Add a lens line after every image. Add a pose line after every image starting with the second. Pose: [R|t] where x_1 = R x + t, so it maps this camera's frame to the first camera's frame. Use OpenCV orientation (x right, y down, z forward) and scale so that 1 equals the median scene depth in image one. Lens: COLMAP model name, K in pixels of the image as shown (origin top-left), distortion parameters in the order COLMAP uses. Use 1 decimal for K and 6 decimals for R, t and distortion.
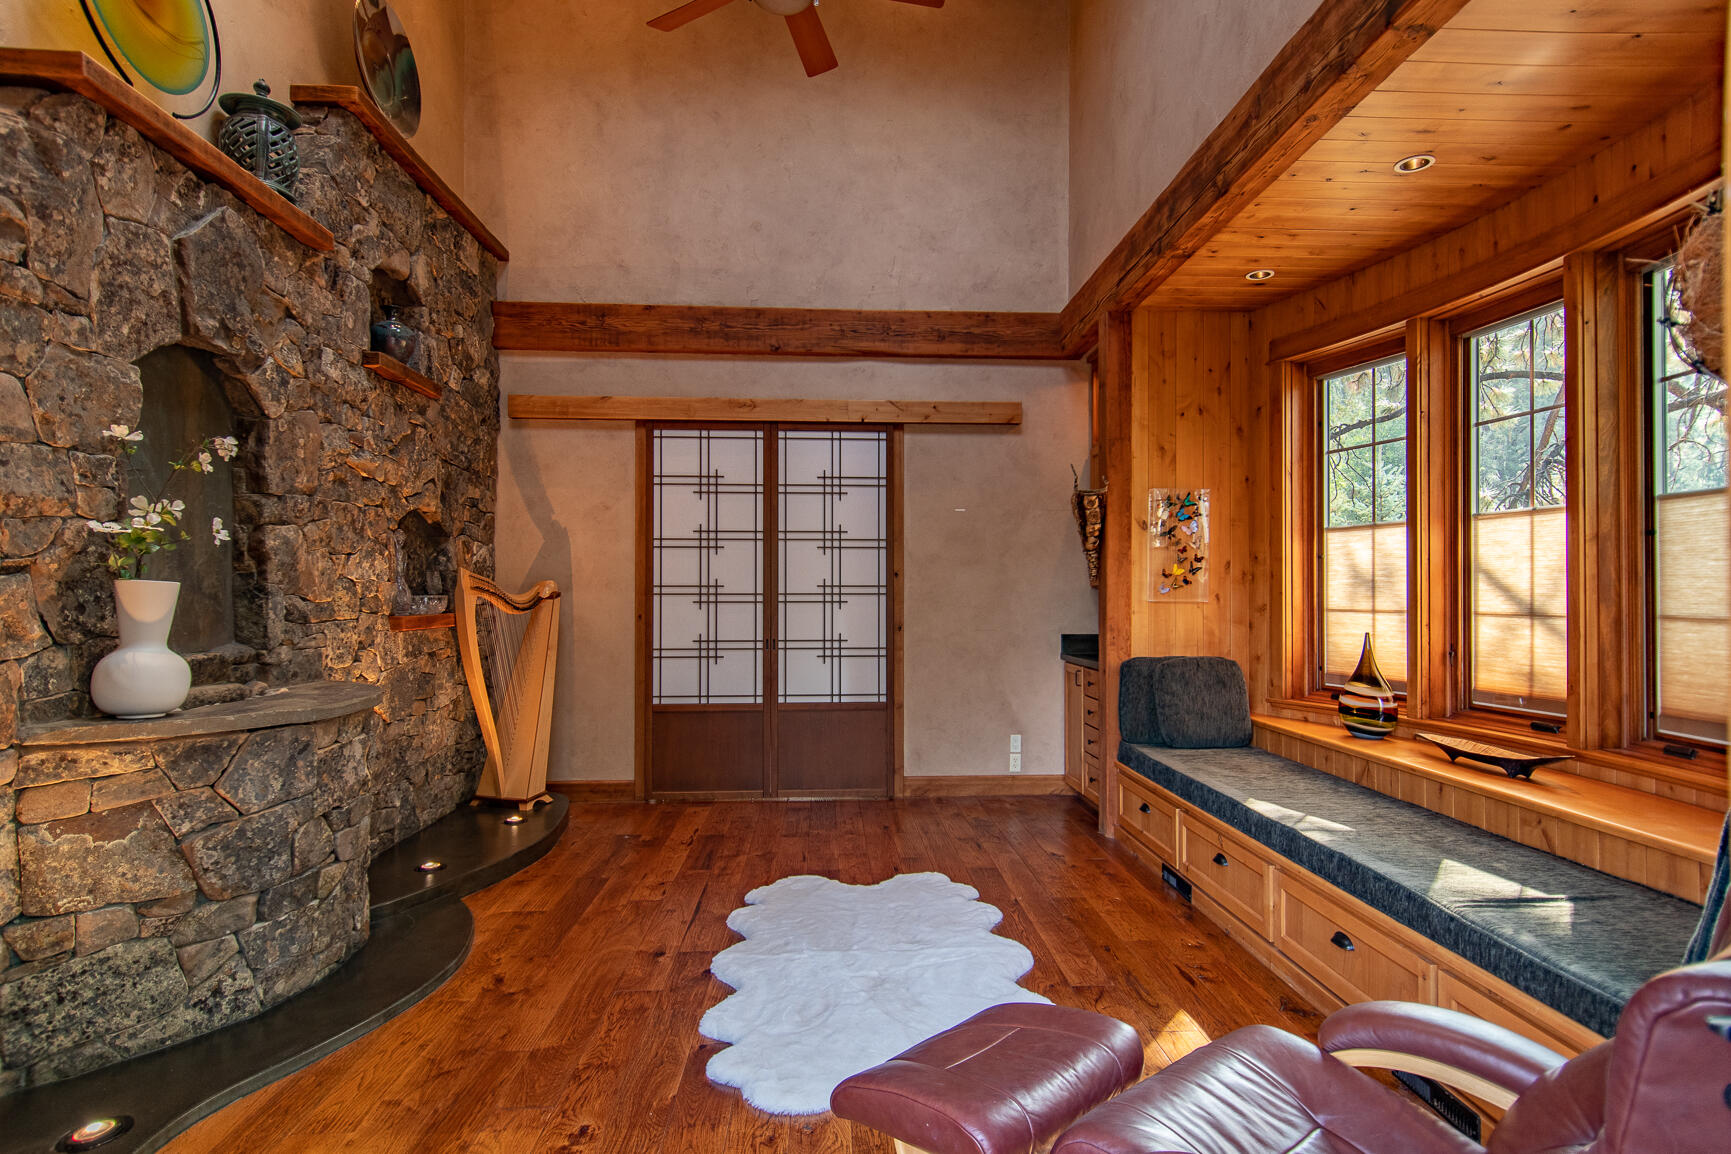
lens RADIAL K [[911.2, 0, 868.3], [0, 911.2, 583.3], [0, 0, 1]] dist [0.010289, -0.007674]
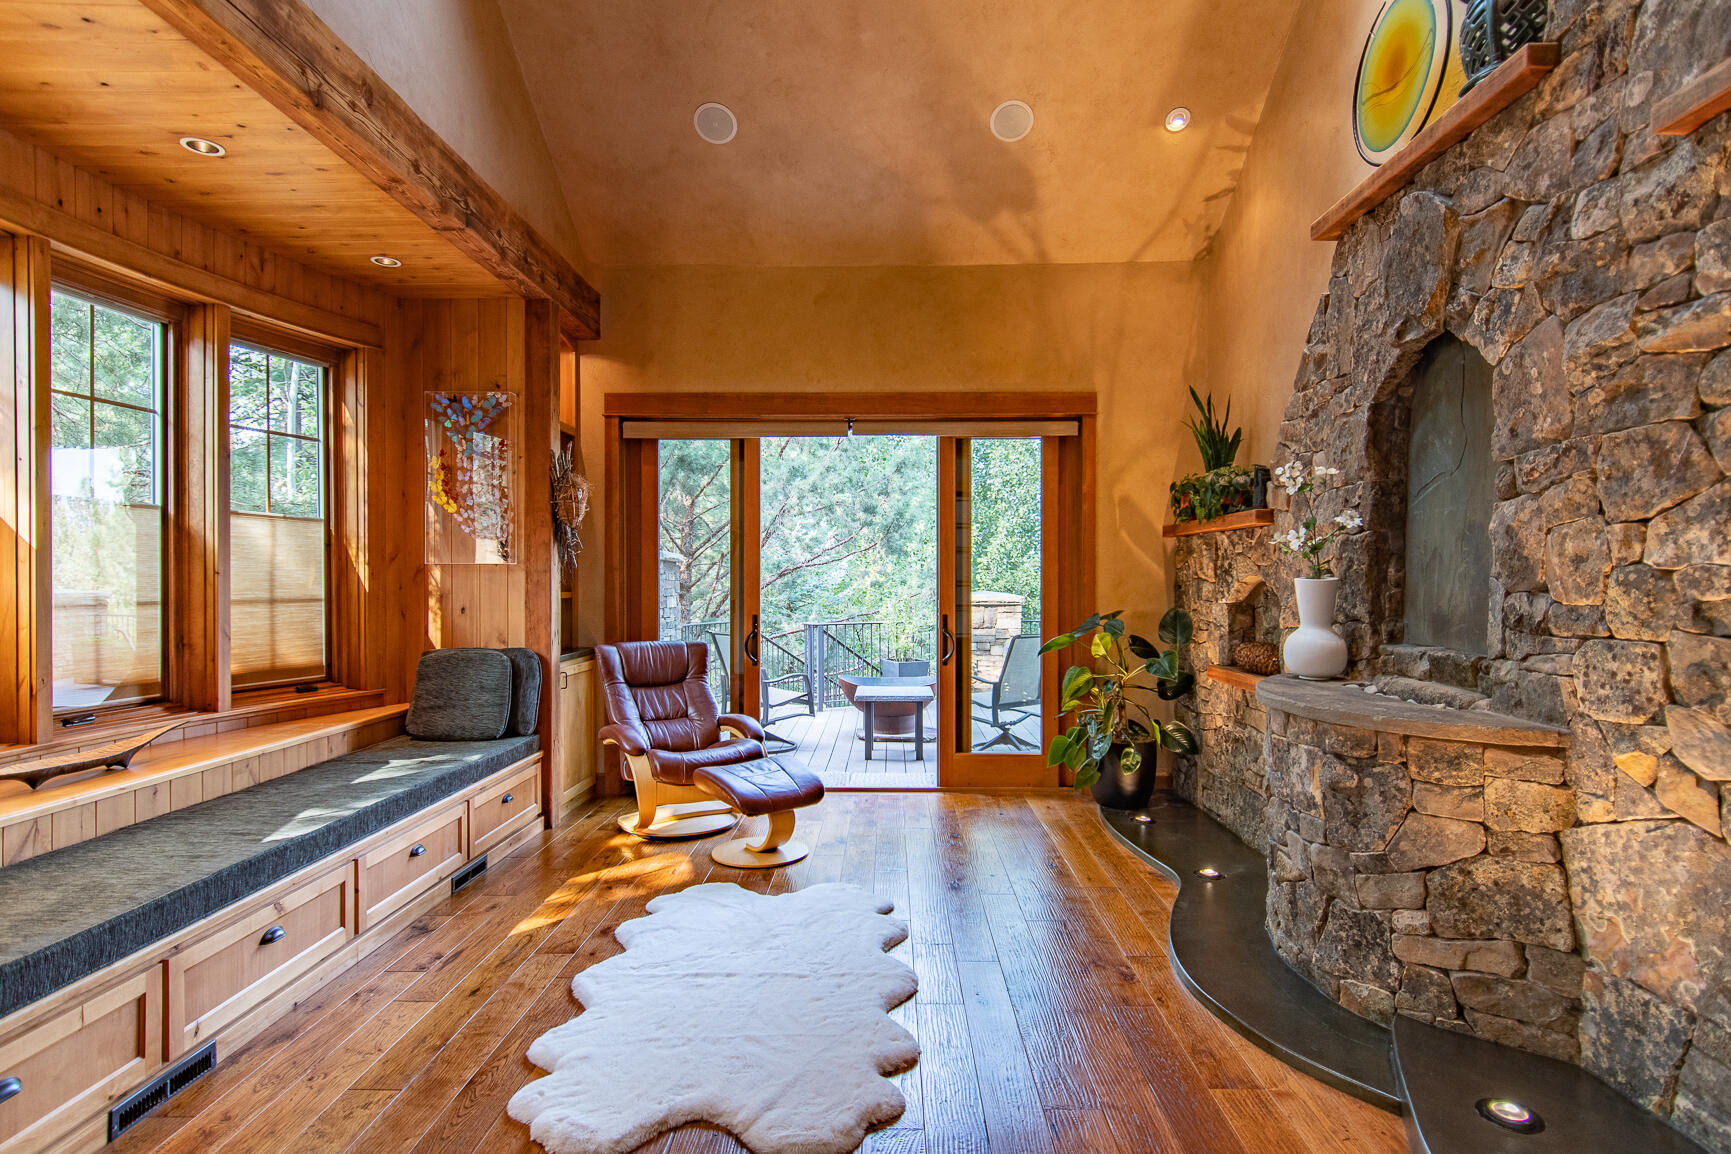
lens RADIAL K [[911.2, 0, 866.8], [0, 911.2, 581.5], [0, 0, 1]] dist [0.010289, -0.007674]
pose [[-0.997450, -0.002962, 0.071310, -0.164370], [-0.003554, 0.999960, -0.008164, 0.011404], [-0.071283, -0.008396, -0.997421, 1.723609]]
